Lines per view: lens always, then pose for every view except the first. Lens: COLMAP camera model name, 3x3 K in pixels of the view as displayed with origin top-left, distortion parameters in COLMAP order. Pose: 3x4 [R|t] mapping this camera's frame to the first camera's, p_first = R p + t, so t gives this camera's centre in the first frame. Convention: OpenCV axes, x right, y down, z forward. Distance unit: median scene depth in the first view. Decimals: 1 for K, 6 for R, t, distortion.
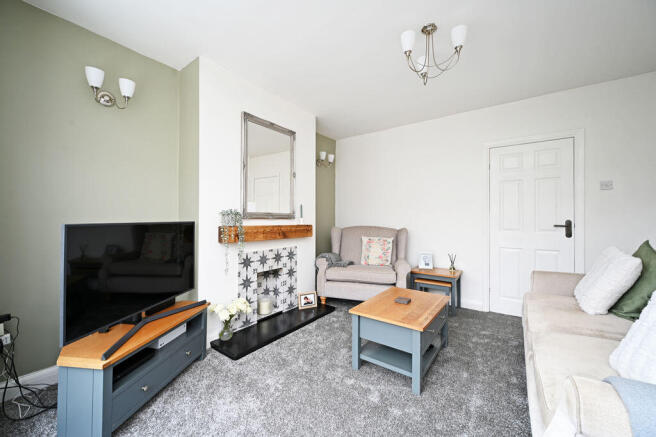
lens RADIAL K [[255.7, 0, 341.0], [0, 255.7, 218.2], [0, 0, 1]] dist [0.000182, -0.000049]
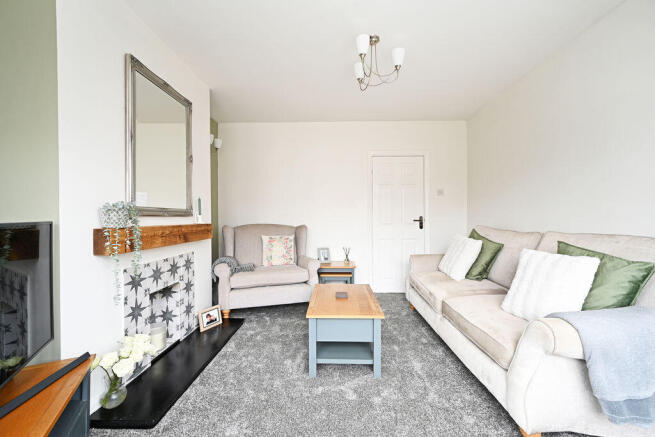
lens RADIAL K [[255.3, 0, 340.4], [0, 255.3, 218.2], [0, 0, 1]] dist [0.000182, -0.000049]
pose [[0.825445, -0.009440, 0.564404, -0.259508], [0.003523, 0.999927, 0.011573, 0.001014], [-0.564472, -0.007564, 0.825417, 0.120796]]
